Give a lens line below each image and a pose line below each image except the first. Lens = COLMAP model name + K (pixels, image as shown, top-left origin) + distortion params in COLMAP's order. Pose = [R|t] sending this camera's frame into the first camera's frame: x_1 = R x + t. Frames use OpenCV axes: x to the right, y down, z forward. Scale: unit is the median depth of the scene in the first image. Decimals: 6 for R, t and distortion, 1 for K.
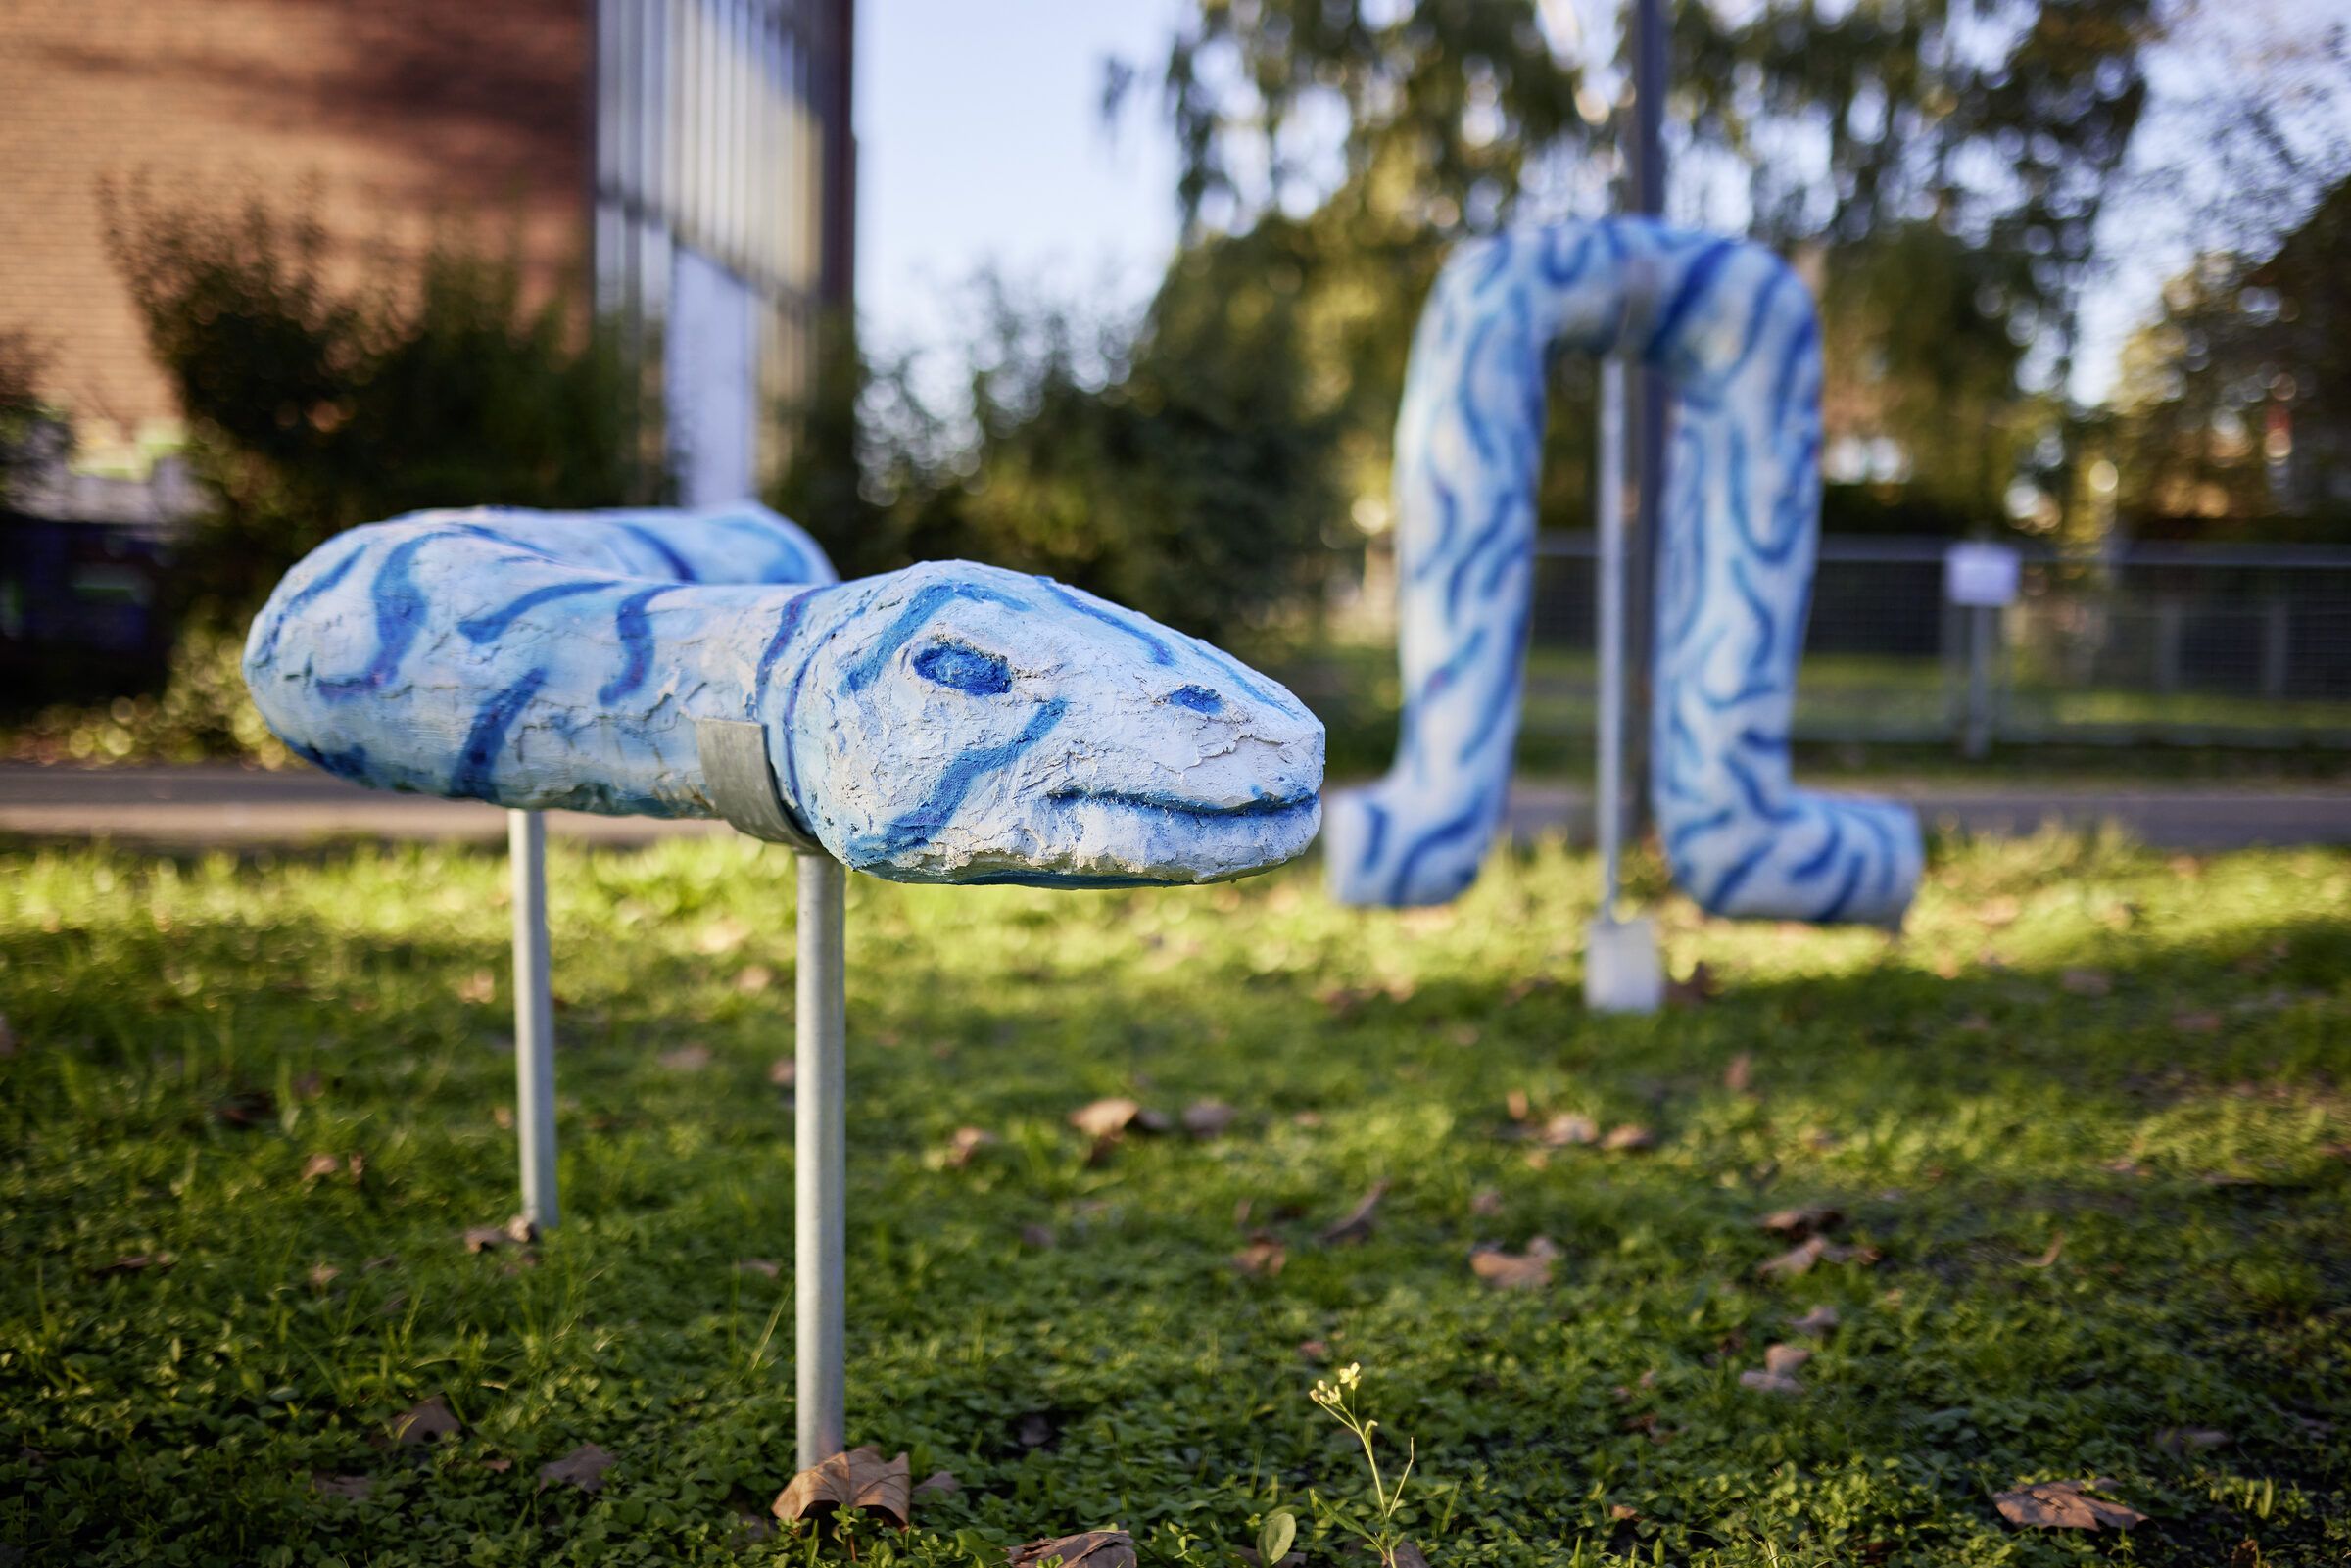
lens RADIAL K [[2239.9, 0, 1131.5], [0, 2239.9, 785.2], [0, 0, 1]] dist [-0.087360, 0.119529]
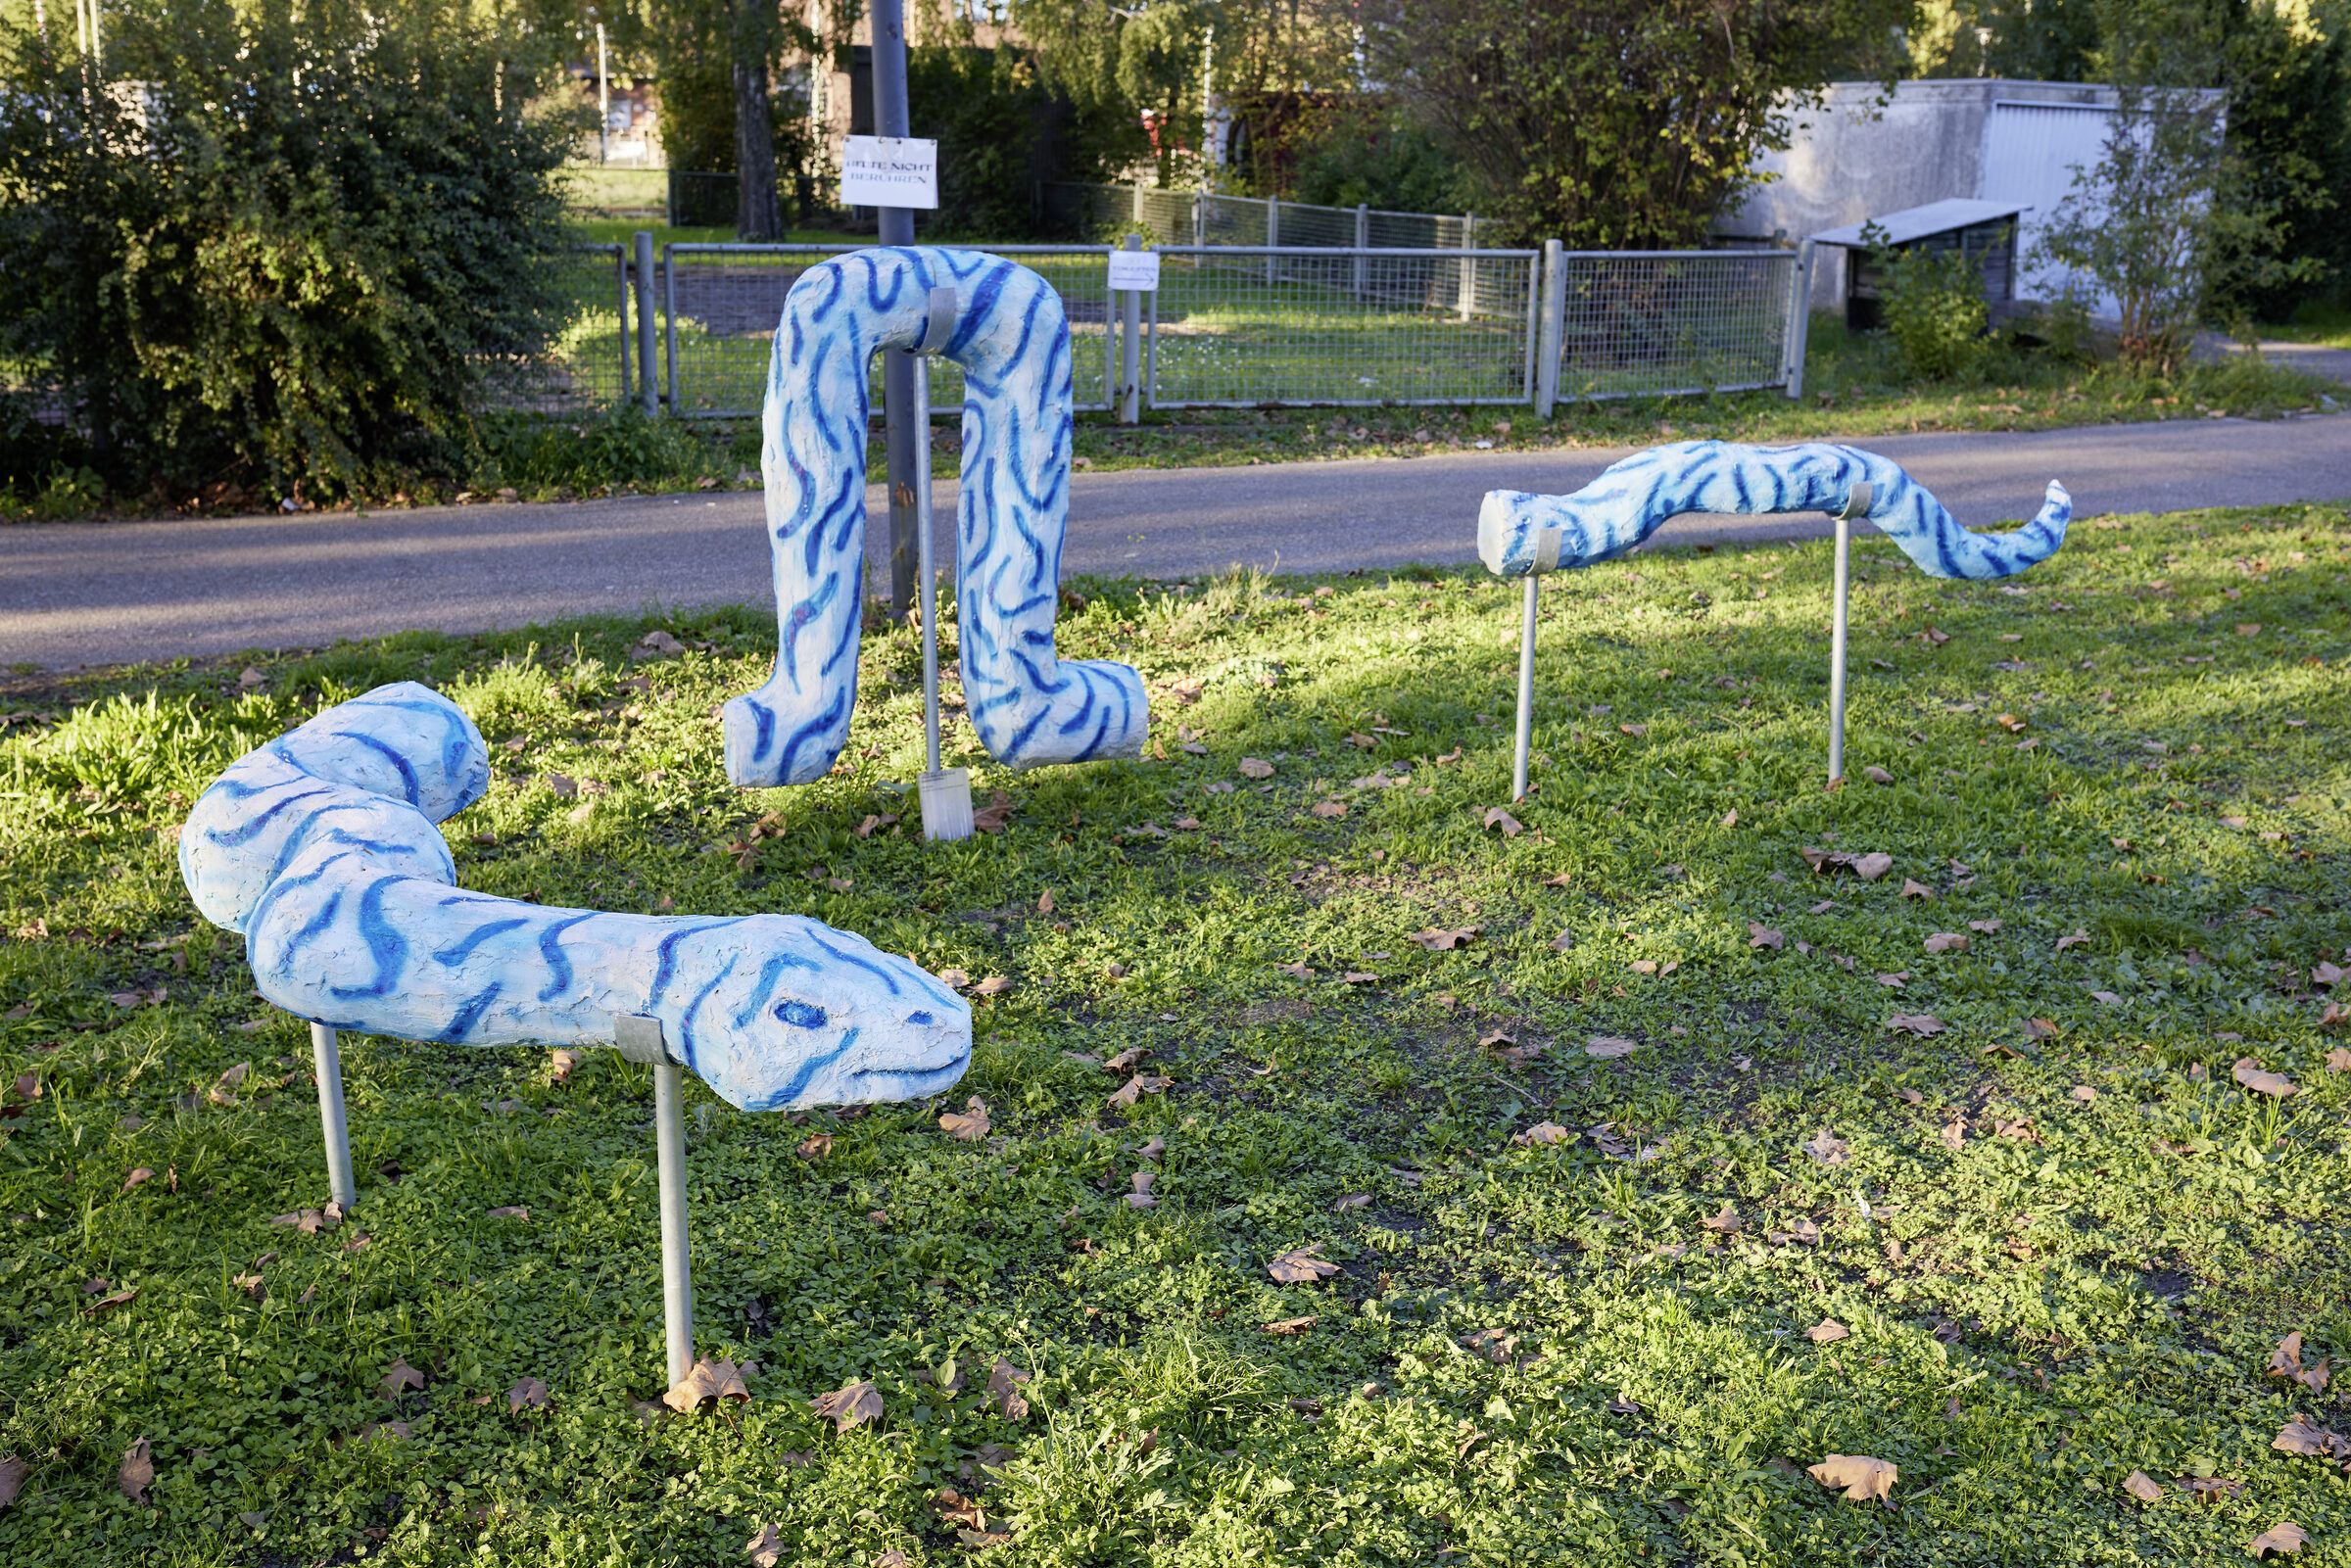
lens RADIAL K [[2239.9, 0, 1131.5], [0, 2239.9, 785.2], [0, 0, 1]] dist [-0.087360, 0.119529]
pose [[0.927982, -0.104308, 0.357728, -0.347901], [0.027437, 0.976542, 0.213571, -0.471006], [-0.371613, -0.188375, 0.909076, -0.608421]]
